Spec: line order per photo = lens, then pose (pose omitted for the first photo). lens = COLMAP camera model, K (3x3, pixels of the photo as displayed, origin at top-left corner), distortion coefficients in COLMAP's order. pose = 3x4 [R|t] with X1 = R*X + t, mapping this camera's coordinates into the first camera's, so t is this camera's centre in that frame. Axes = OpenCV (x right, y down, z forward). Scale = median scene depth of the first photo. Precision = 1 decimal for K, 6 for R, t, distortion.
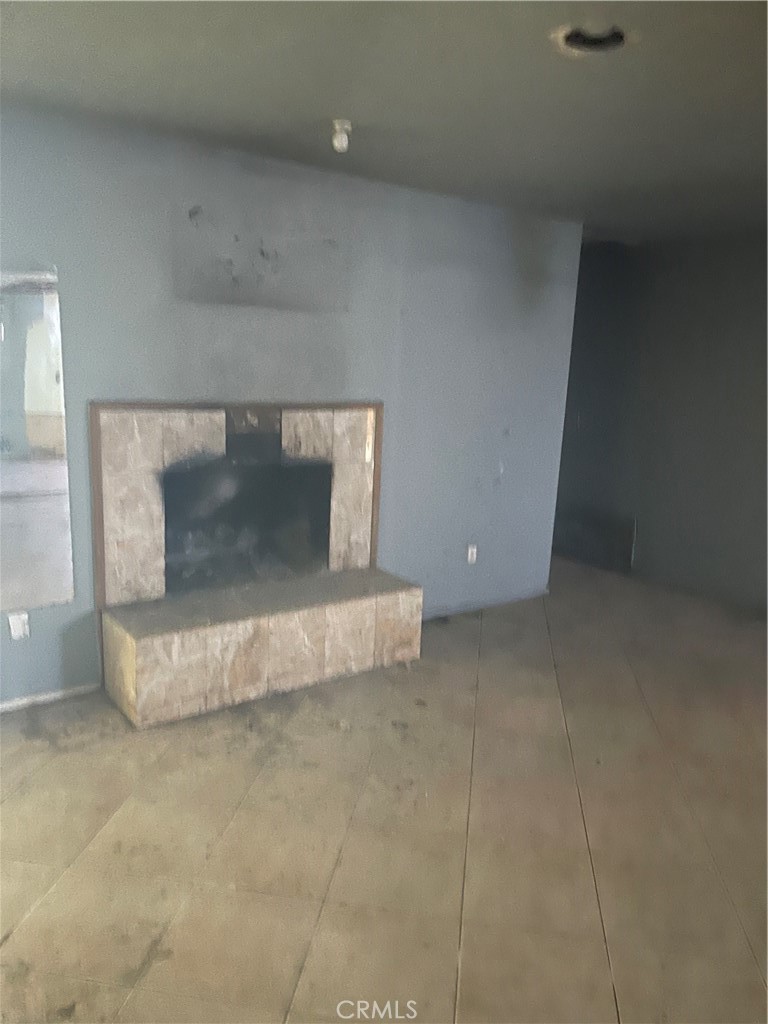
lens RADIAL K [[773.6, 0, 380.6], [0, 773.6, 538.0], [0, 0, 1]] dist [0.003182, -0.007357]
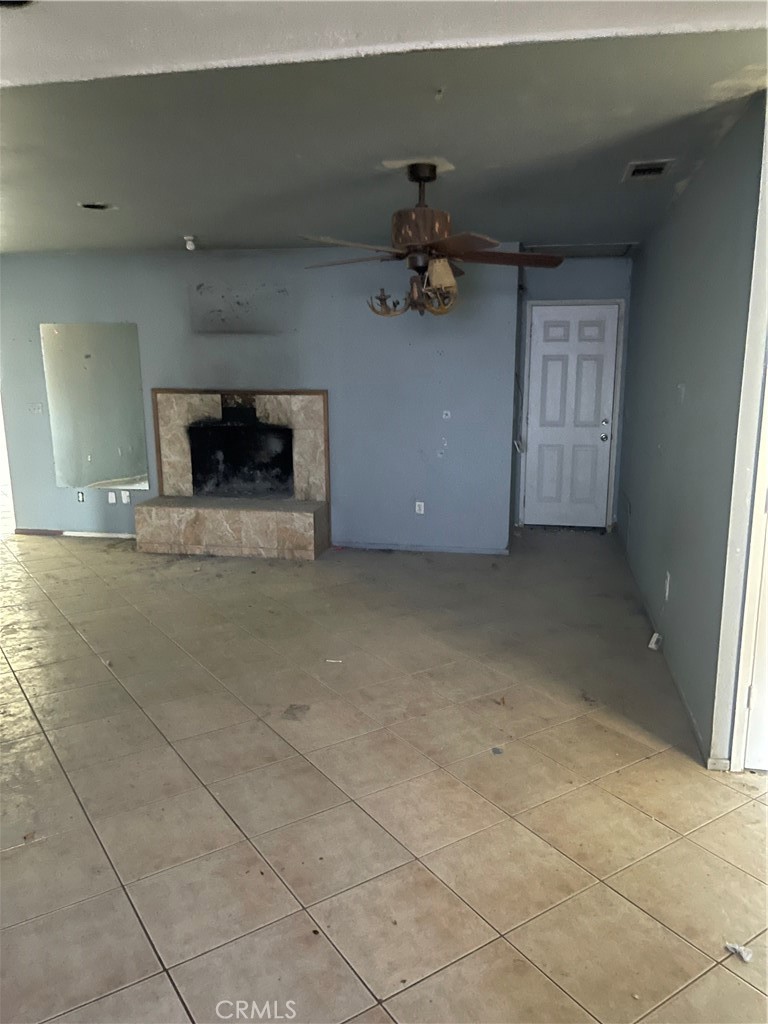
lens RADIAL K [[773.6, 0, 380.6], [0, 773.6, 538.0], [0, 0, 1]] dist [0.003182, -0.007357]
pose [[0.670851, 0.122279, -0.731441, 1.383527], [-0.141749, 0.989270, 0.035375, 0.046695], [0.727919, 0.079950, 0.680986, 0.089949]]
